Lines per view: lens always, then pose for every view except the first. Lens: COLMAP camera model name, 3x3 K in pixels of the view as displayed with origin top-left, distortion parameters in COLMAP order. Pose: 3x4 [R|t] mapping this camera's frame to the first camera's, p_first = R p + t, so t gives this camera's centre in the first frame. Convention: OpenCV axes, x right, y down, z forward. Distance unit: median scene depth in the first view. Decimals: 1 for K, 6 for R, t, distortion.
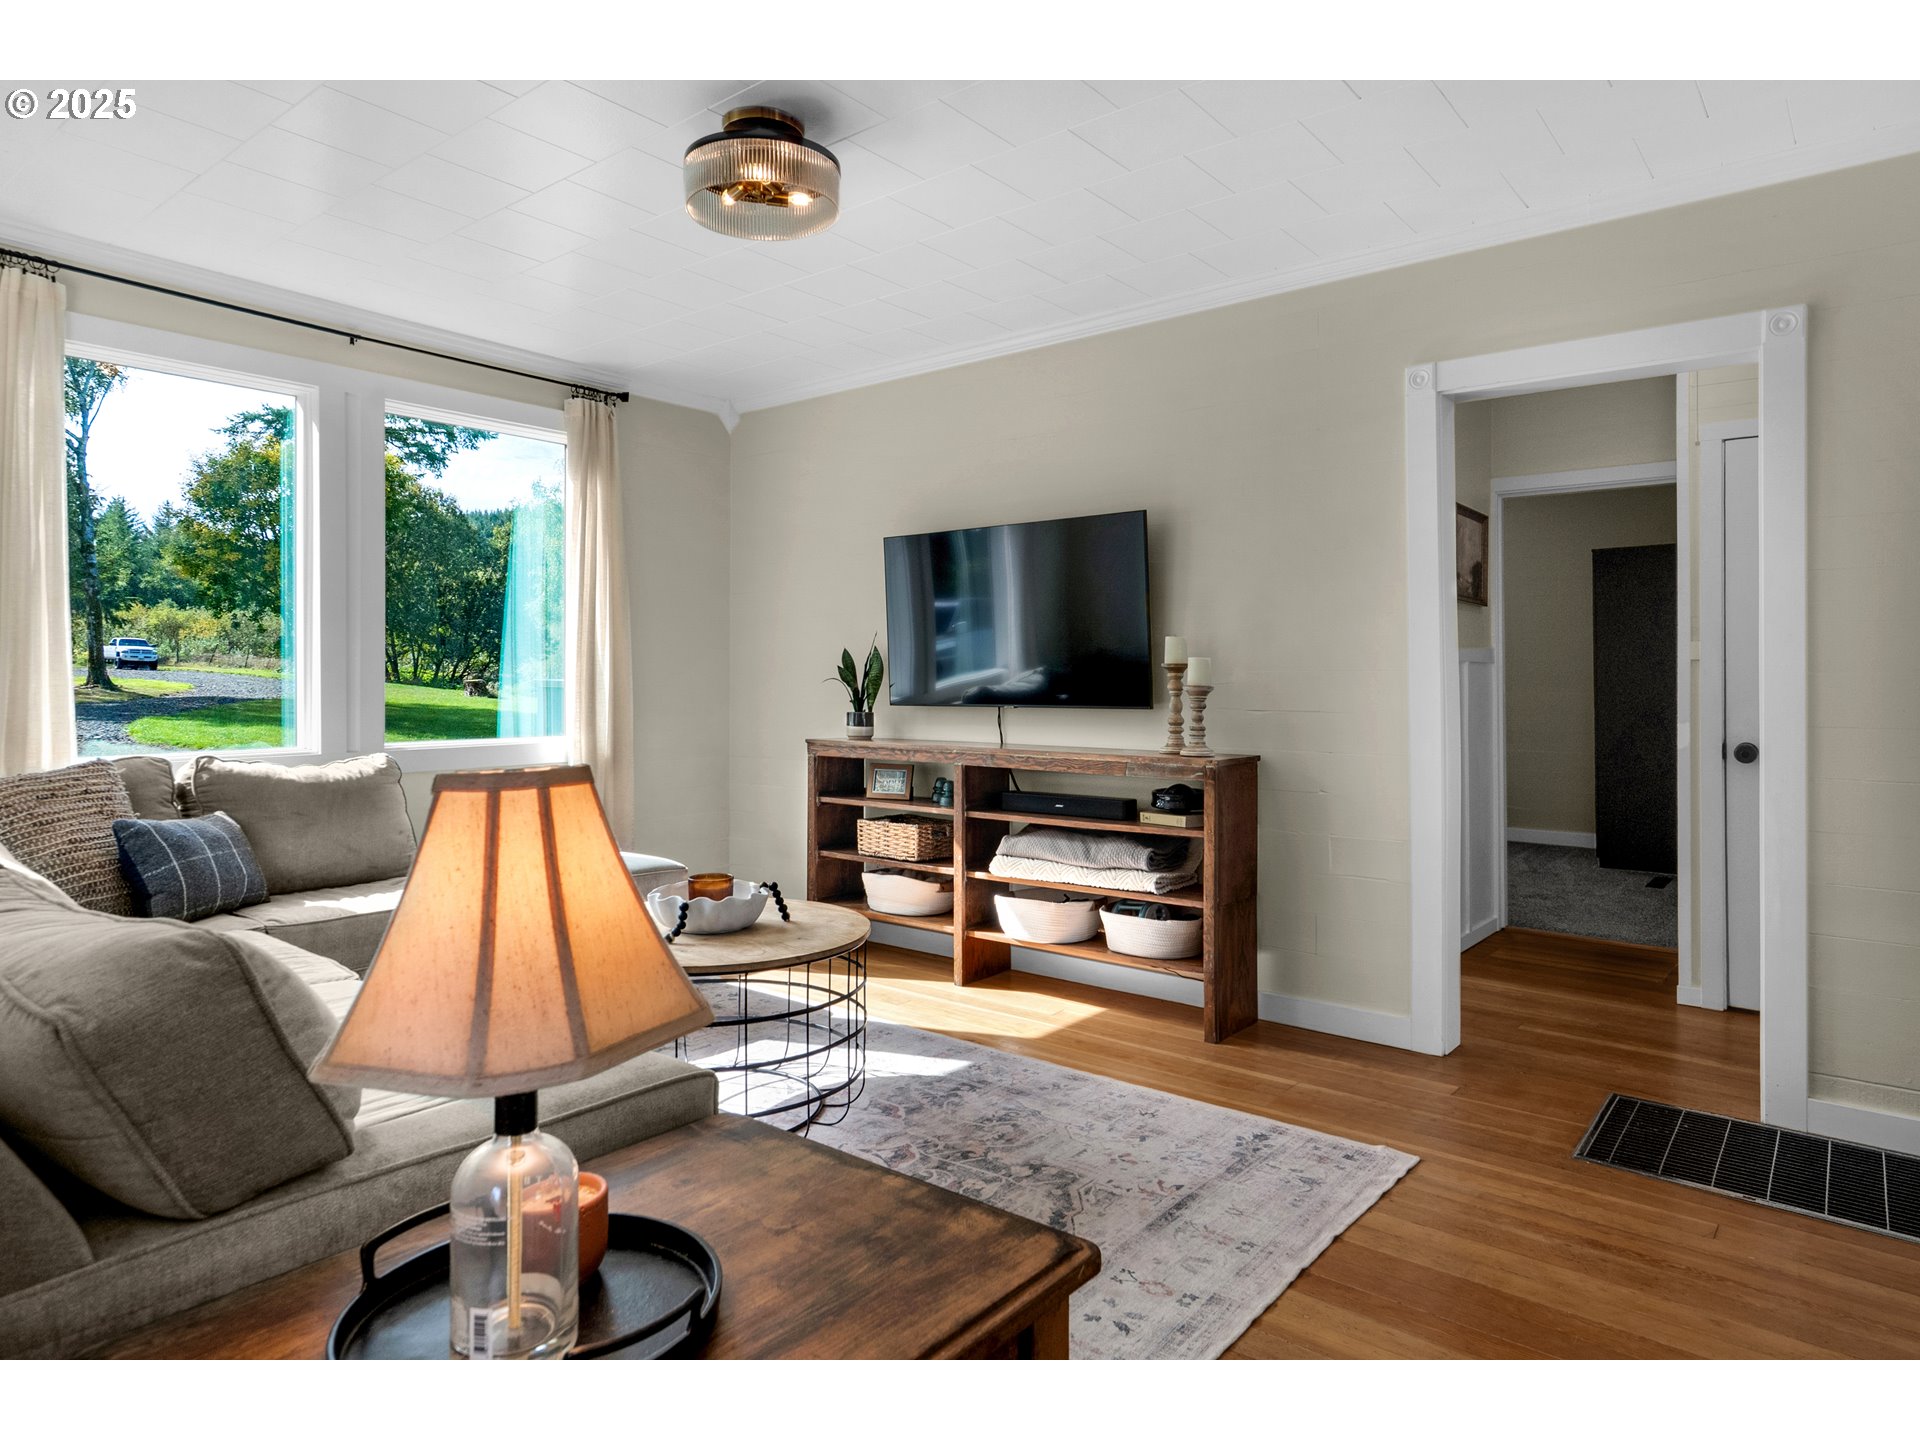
lens RADIAL K [[1132.9, 0, 951.2], [0, 1132.9, 668.9], [0, 0, 1]] dist [0.005409, 0.003005]
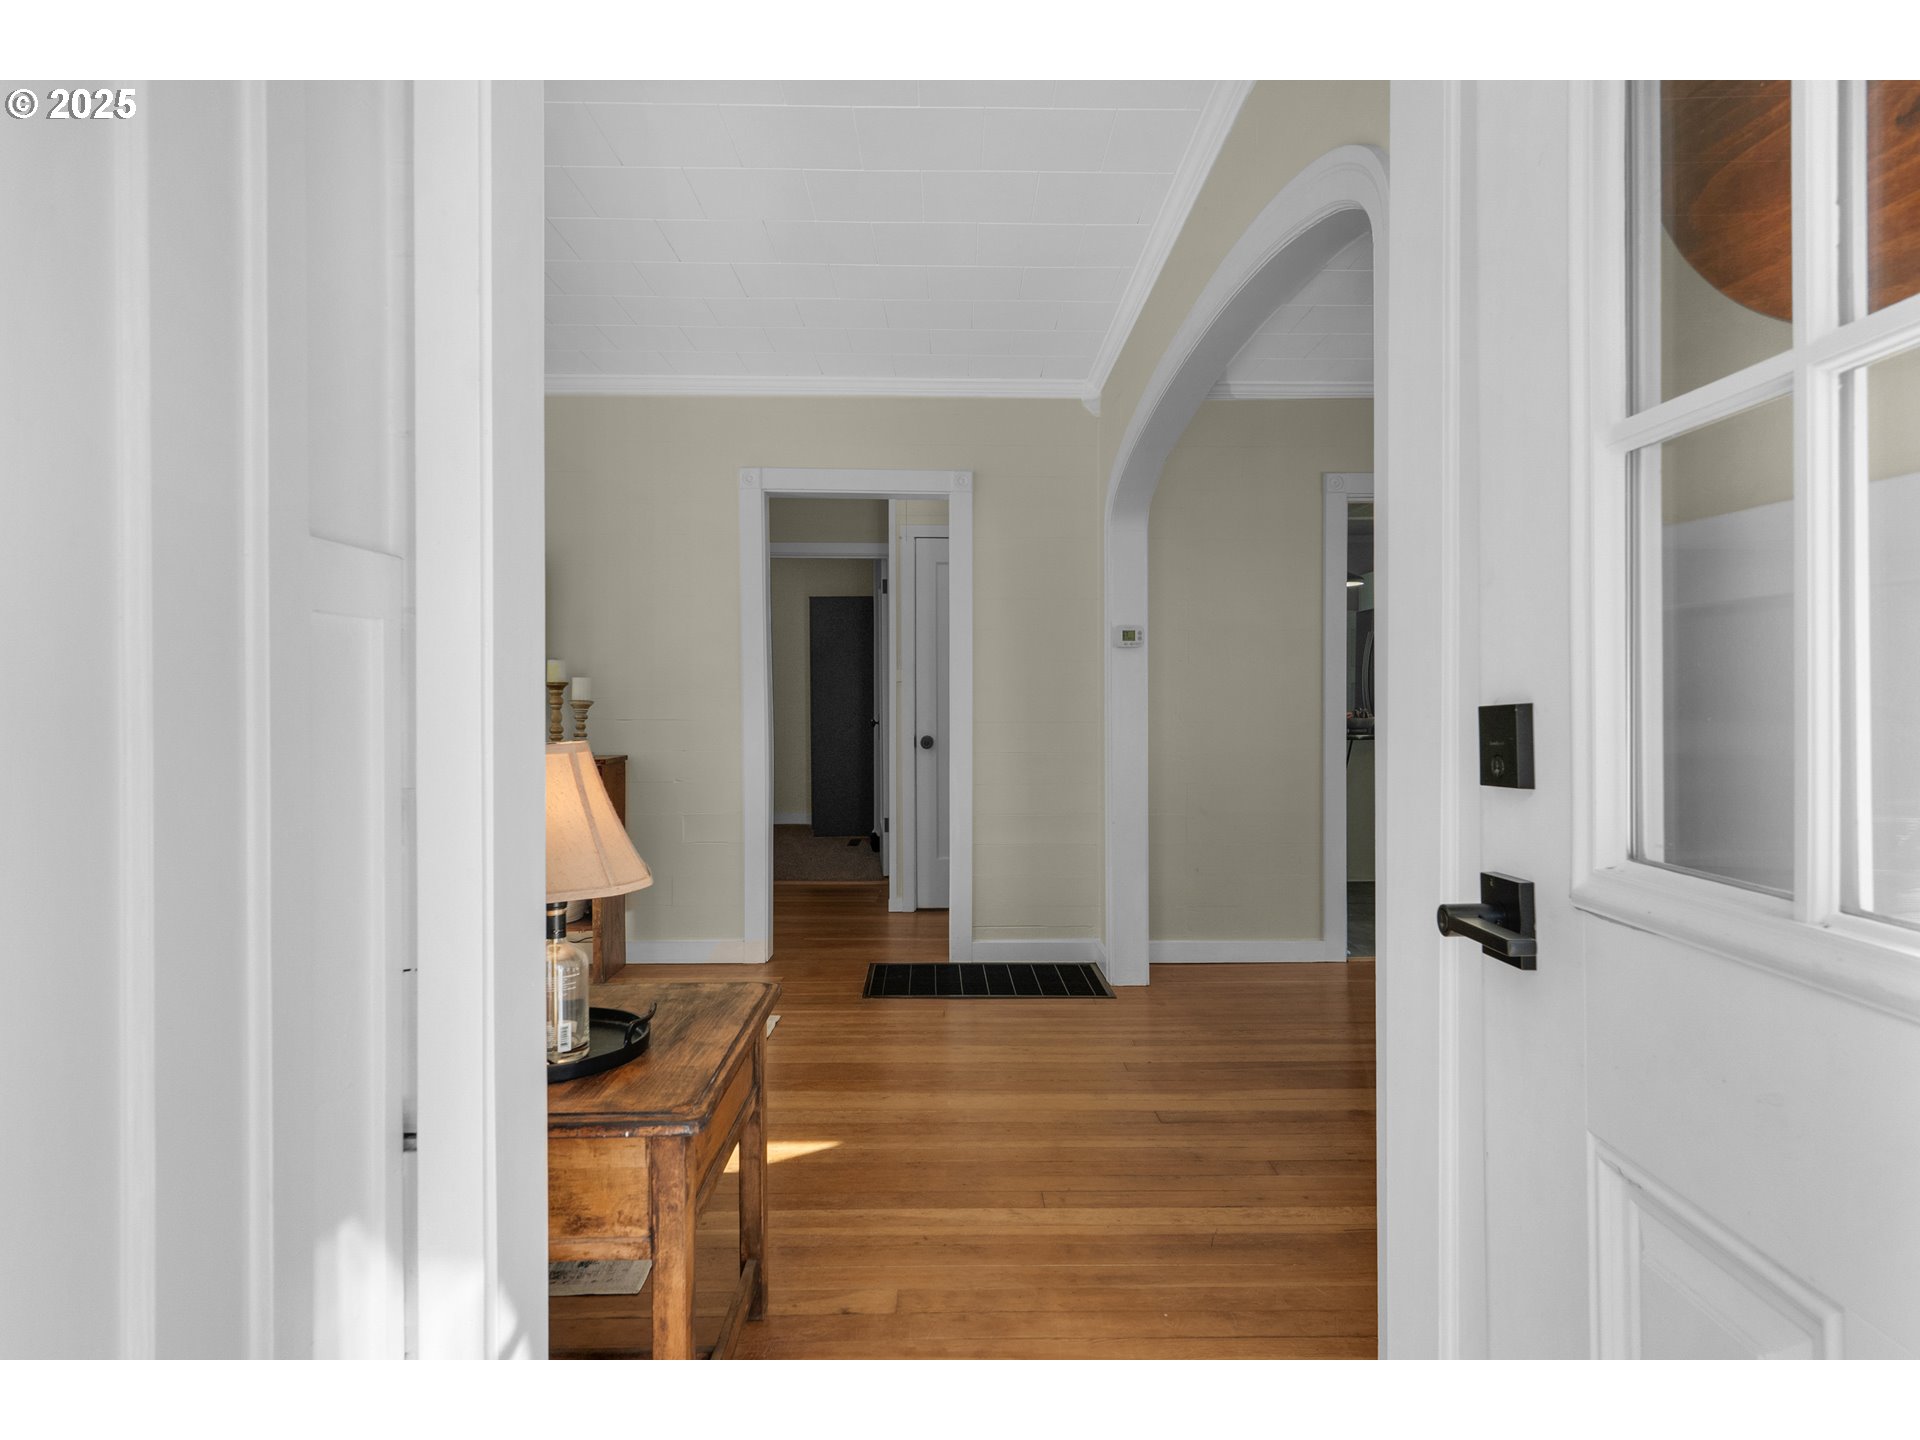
lens RADIAL K [[1132.9, 0, 951.2], [0, 1132.9, 668.9], [0, 0, 1]] dist [0.005409, 0.003005]
pose [[0.767522, 0.010614, 0.640935, -0.335615], [0.002062, 0.999817, -0.019025, 0.006669], [-0.641019, 0.015924, 0.767359, -0.259516]]
